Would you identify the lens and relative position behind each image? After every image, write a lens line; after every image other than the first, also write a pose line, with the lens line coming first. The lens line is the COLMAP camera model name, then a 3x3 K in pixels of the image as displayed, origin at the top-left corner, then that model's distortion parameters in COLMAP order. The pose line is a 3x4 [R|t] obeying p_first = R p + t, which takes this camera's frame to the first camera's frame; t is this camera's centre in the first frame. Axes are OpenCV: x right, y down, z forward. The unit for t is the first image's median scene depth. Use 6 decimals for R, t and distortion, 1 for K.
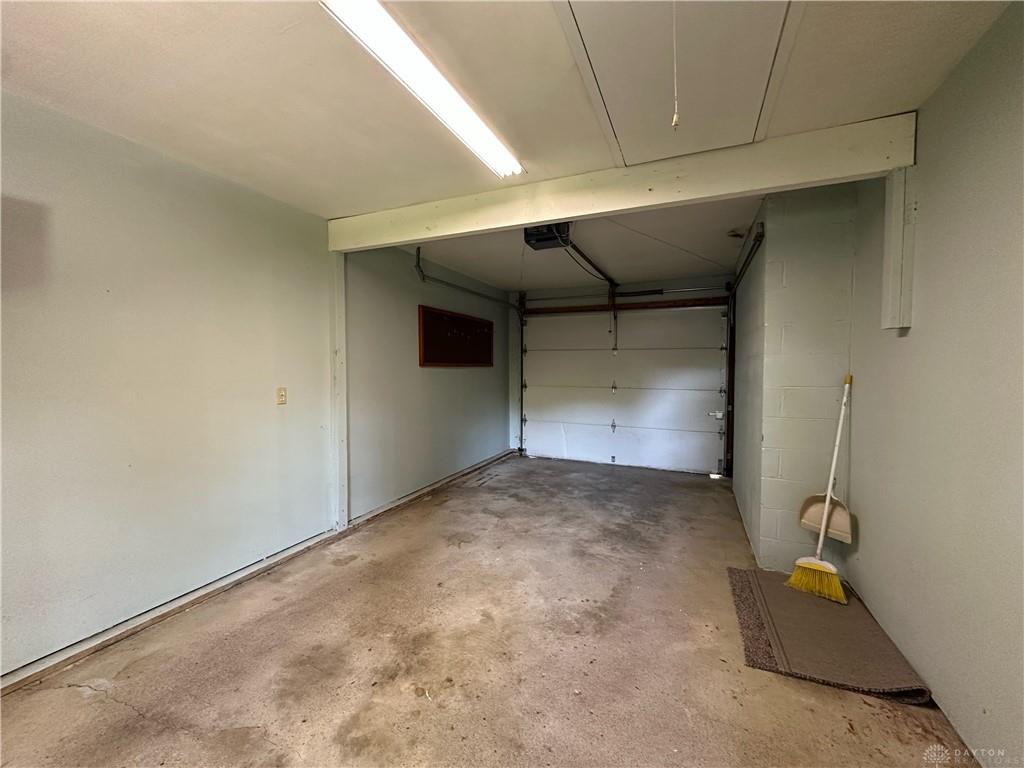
lens RADIAL K [[410.0, 0, 510.8], [0, 410.0, 384.9], [0, 0, 1]] dist [-0.003440, -0.000168]
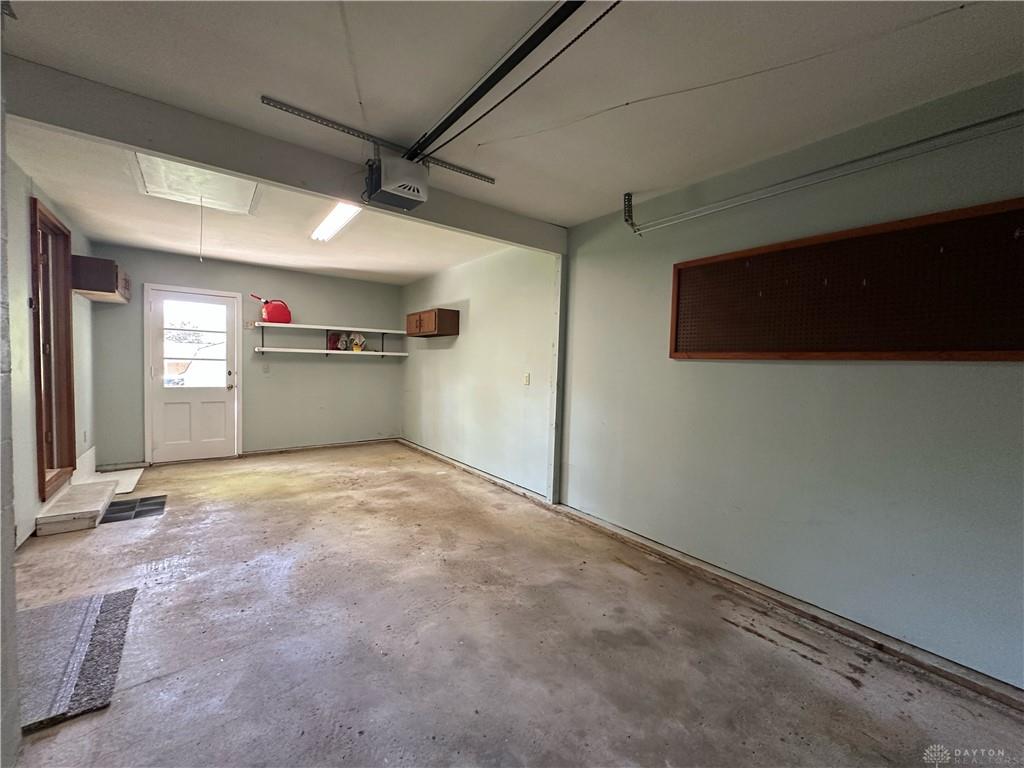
lens RADIAL K [[410.0, 0, 509.7], [0, 410.0, 379.6], [0, 0, 1]] dist [-0.003440, -0.000168]
pose [[-0.483557, 0.022350, -0.875027, 0.542444], [-0.063221, 0.996171, 0.060382, -0.039881], [0.873027, 0.084518, -0.480293, 1.241442]]
